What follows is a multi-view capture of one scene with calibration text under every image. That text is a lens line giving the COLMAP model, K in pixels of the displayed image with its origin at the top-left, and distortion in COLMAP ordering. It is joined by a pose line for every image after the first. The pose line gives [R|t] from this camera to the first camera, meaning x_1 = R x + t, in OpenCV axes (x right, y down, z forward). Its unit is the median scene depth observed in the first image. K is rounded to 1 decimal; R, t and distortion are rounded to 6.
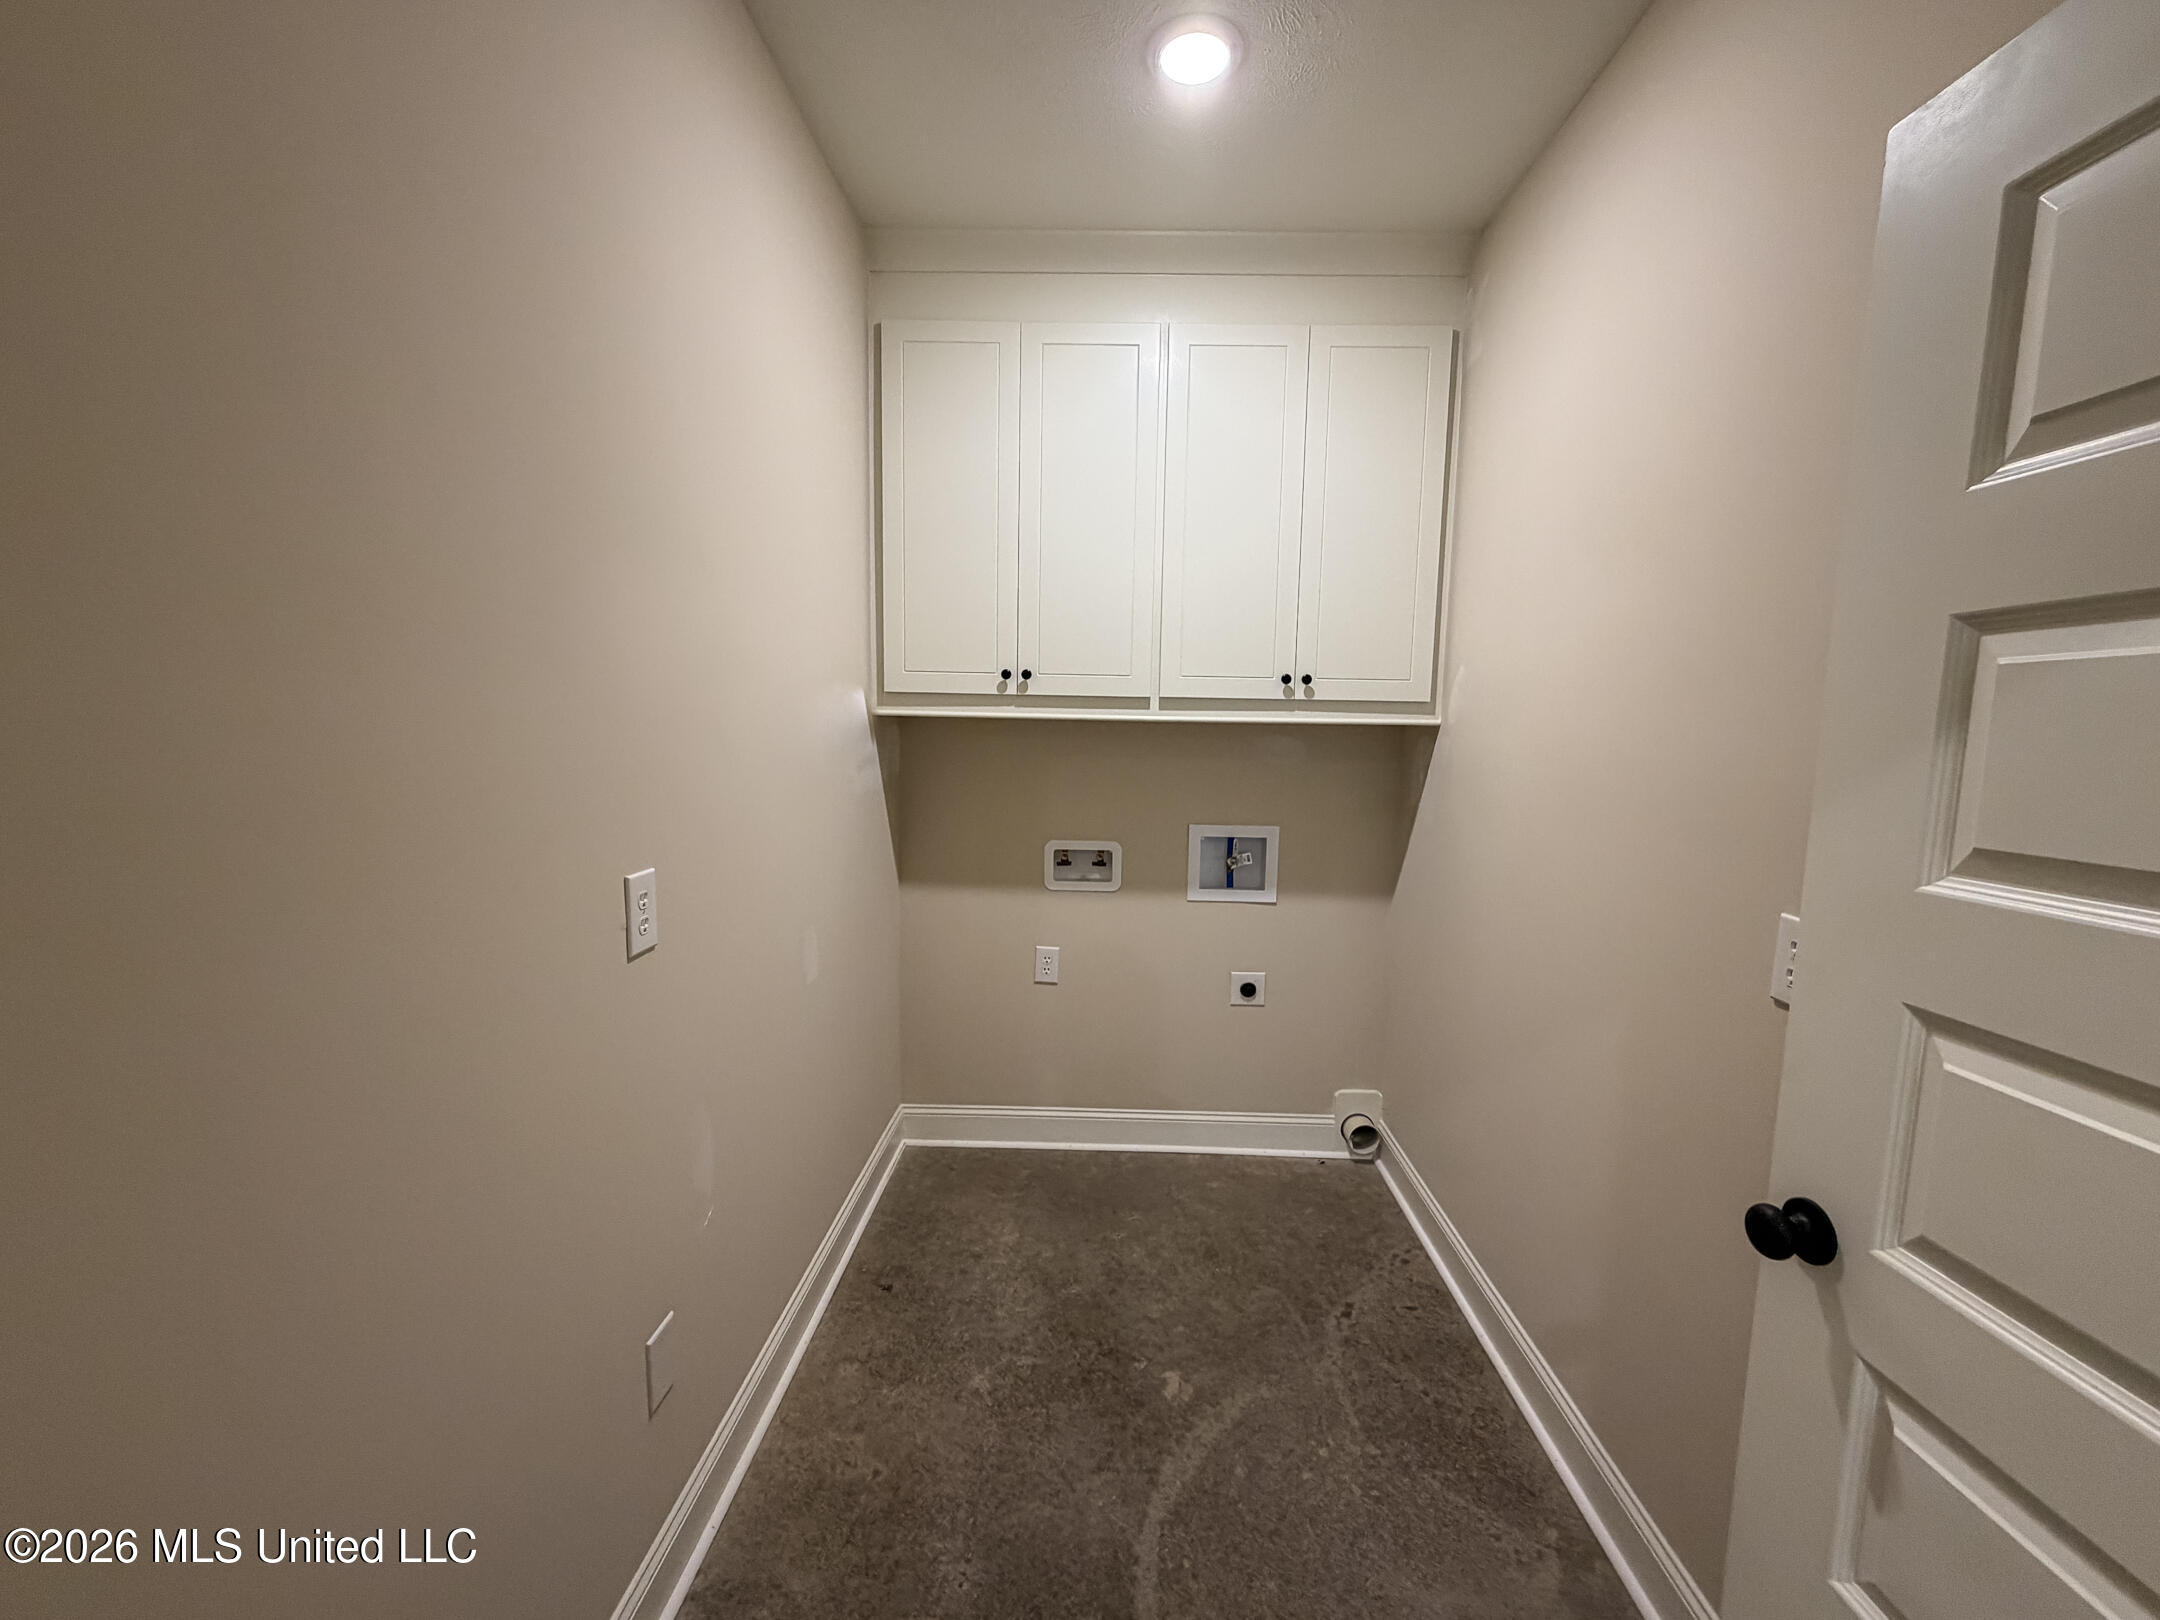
lens RADIAL K [[870.6, 0, 1081.9], [0, 870.6, 817.0], [0, 0, 1]] dist [0.000604, -0.000605]
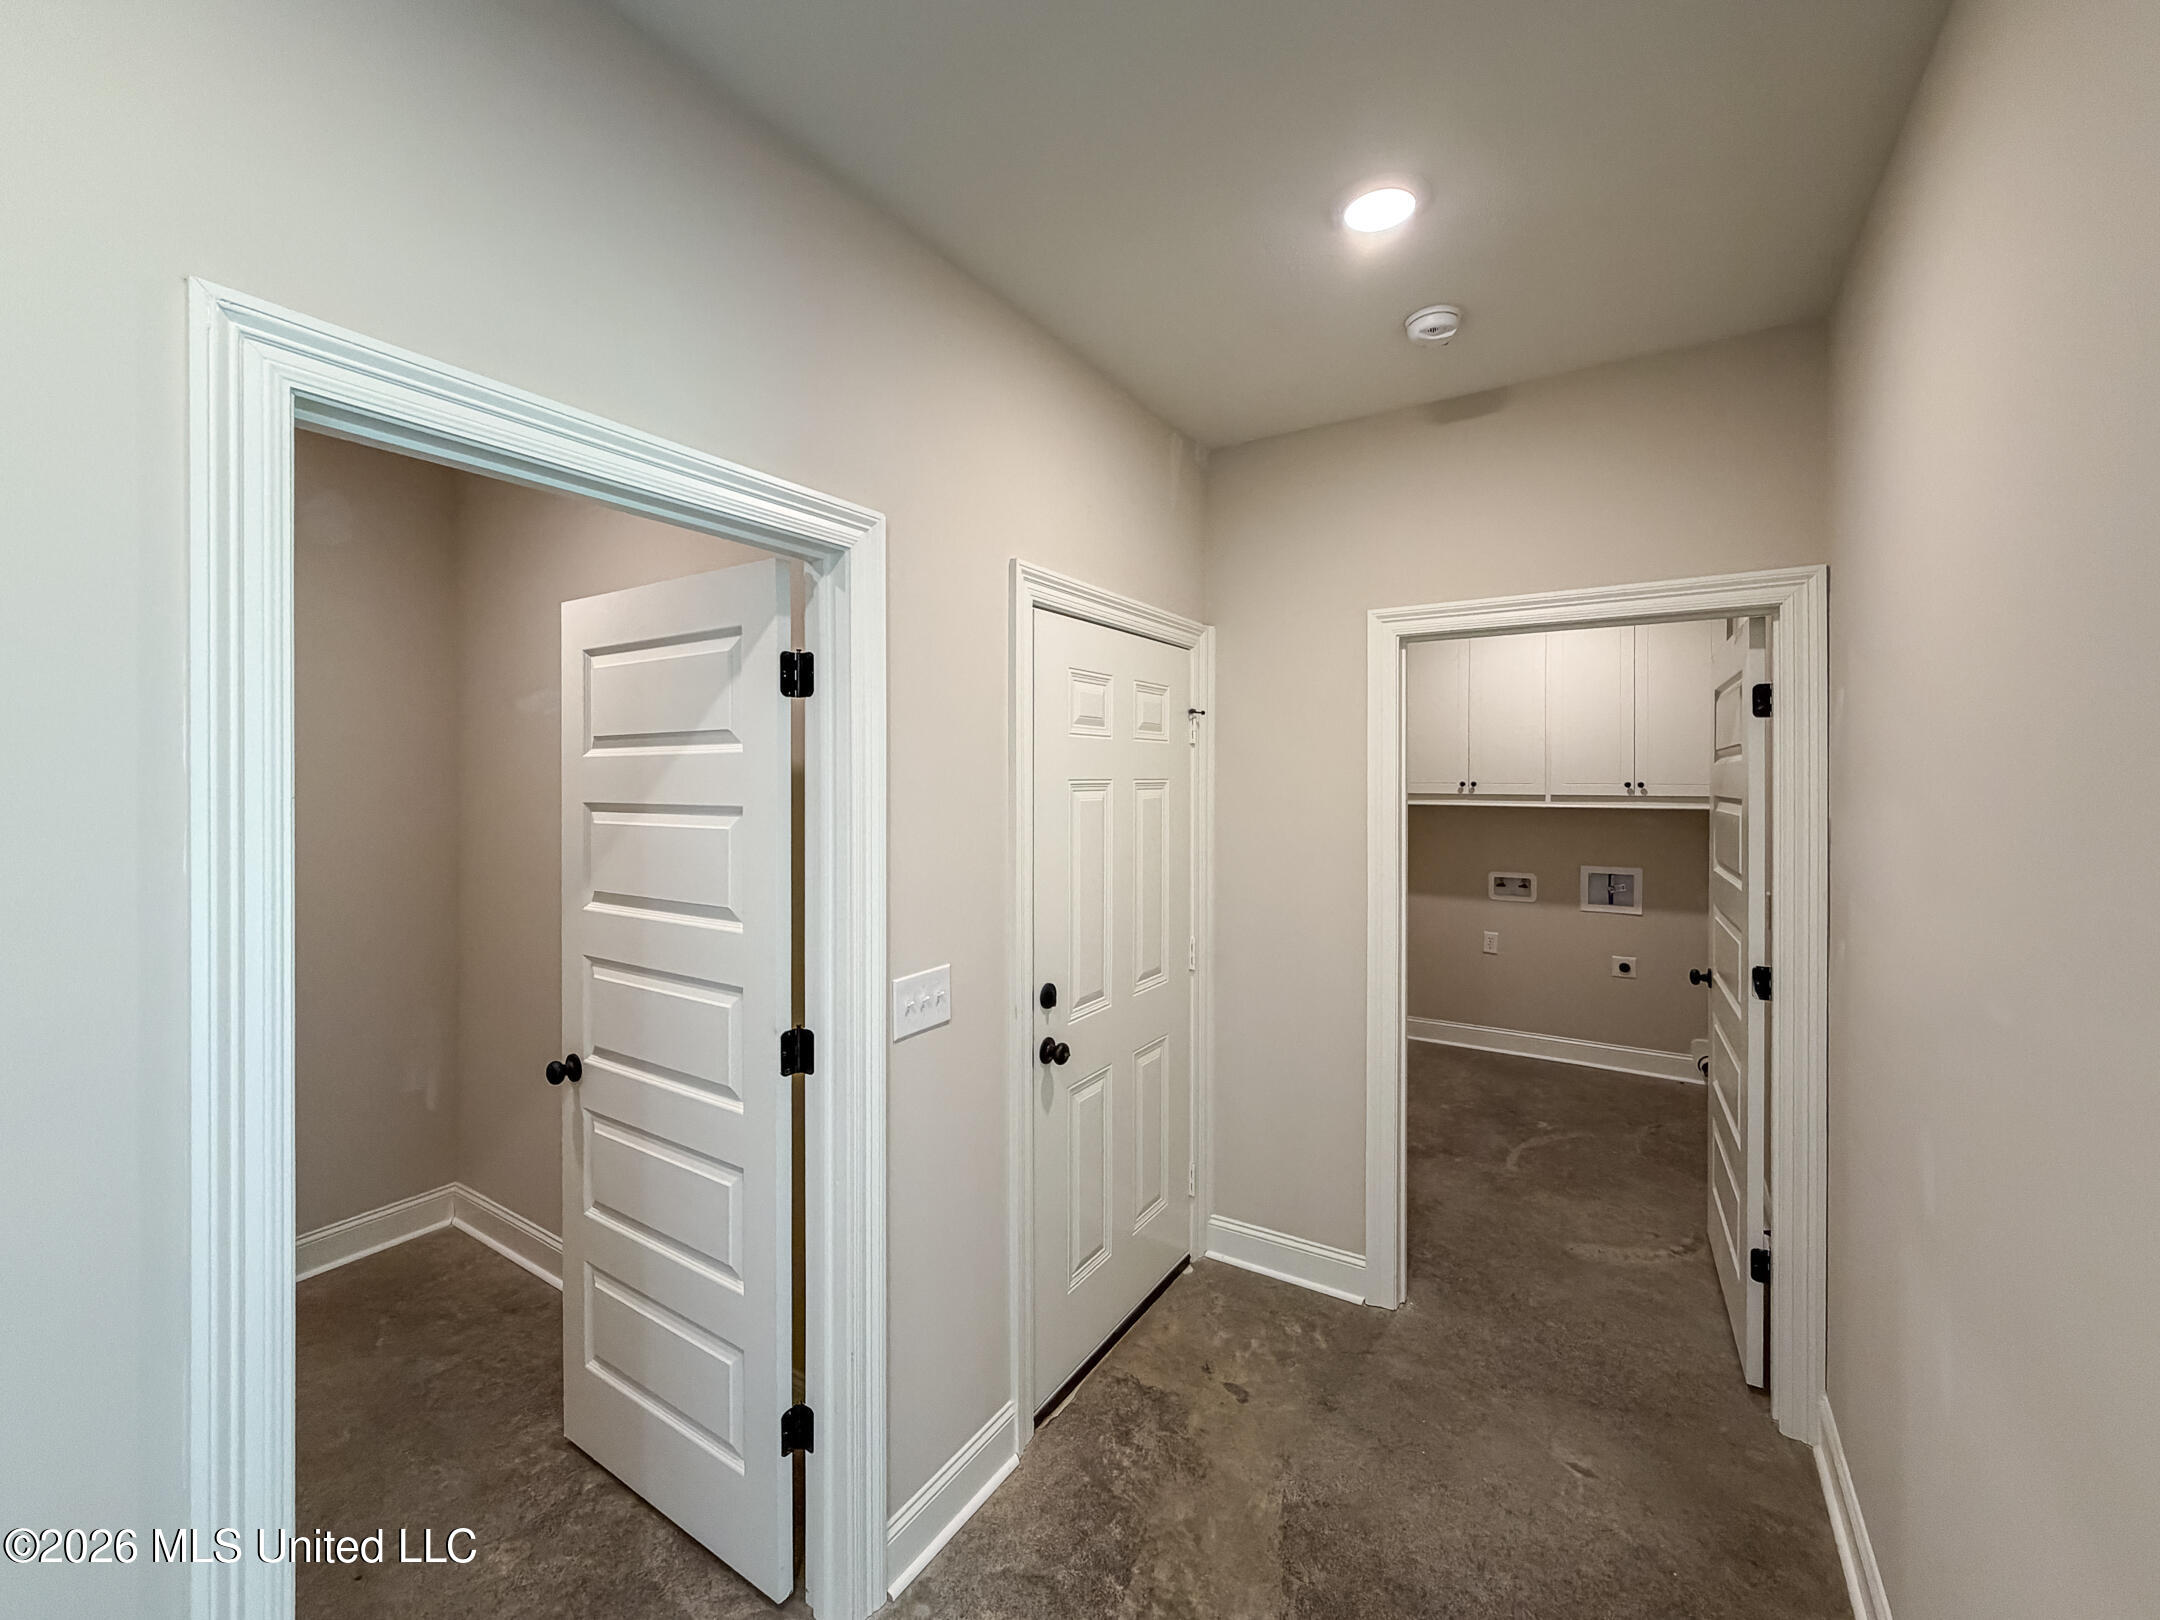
lens RADIAL K [[870.6, 0, 1082.0], [0, 870.6, 788.4], [0, 0, 1]] dist [0.000604, -0.000605]
pose [[0.859994, -0.009439, -0.510217, 0.161600], [-0.042445, 0.995041, -0.089951, 0.056067], [0.508536, 0.099014, 0.855329, -1.028719]]
